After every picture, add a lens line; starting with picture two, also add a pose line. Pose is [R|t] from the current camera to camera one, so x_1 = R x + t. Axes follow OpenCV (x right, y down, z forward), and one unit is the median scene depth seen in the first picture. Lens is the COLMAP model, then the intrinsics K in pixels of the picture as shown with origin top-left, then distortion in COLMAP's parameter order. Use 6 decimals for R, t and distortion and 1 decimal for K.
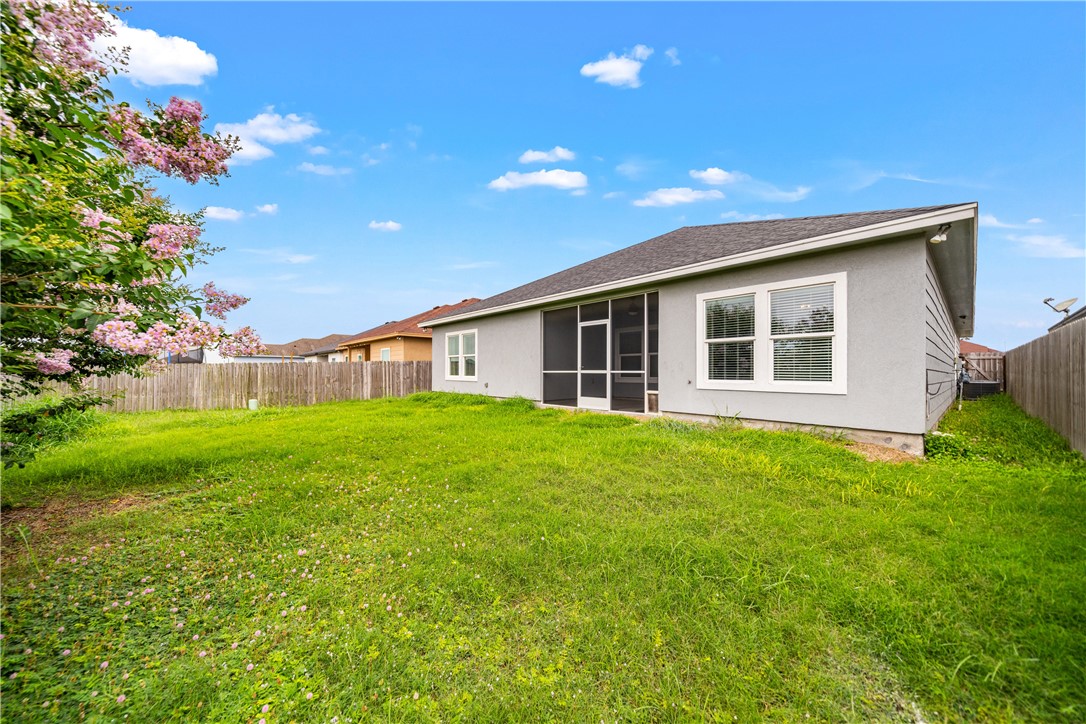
lens RADIAL K [[403.0, 0, 541.9], [0, 403.0, 369.7], [0, 0, 1]] dist [0.000837, -0.000073]
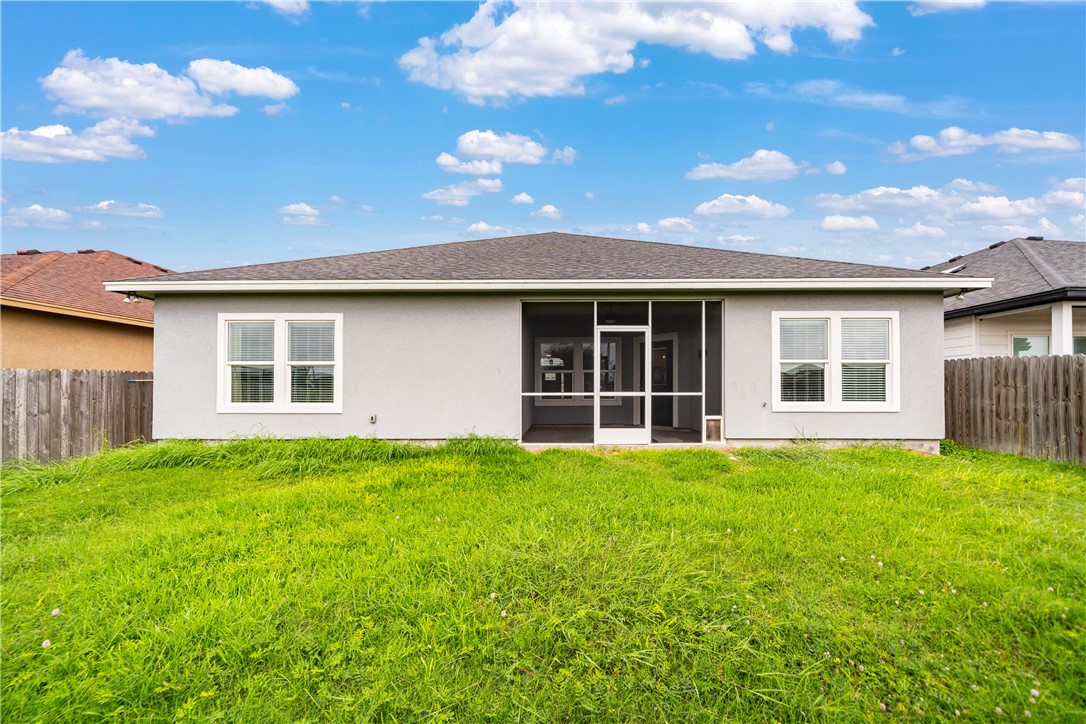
lens RADIAL K [[390.8, 0, 541.7], [0, 390.8, 368.7], [0, 0, 1]] dist [-0.002281, -0.000216]
pose [[0.652229, 0.040318, 0.756949, -0.508537], [-0.000202, 0.998594, -0.053014, -0.002904], [-0.758022, 0.034425, 0.651320, 0.635749]]
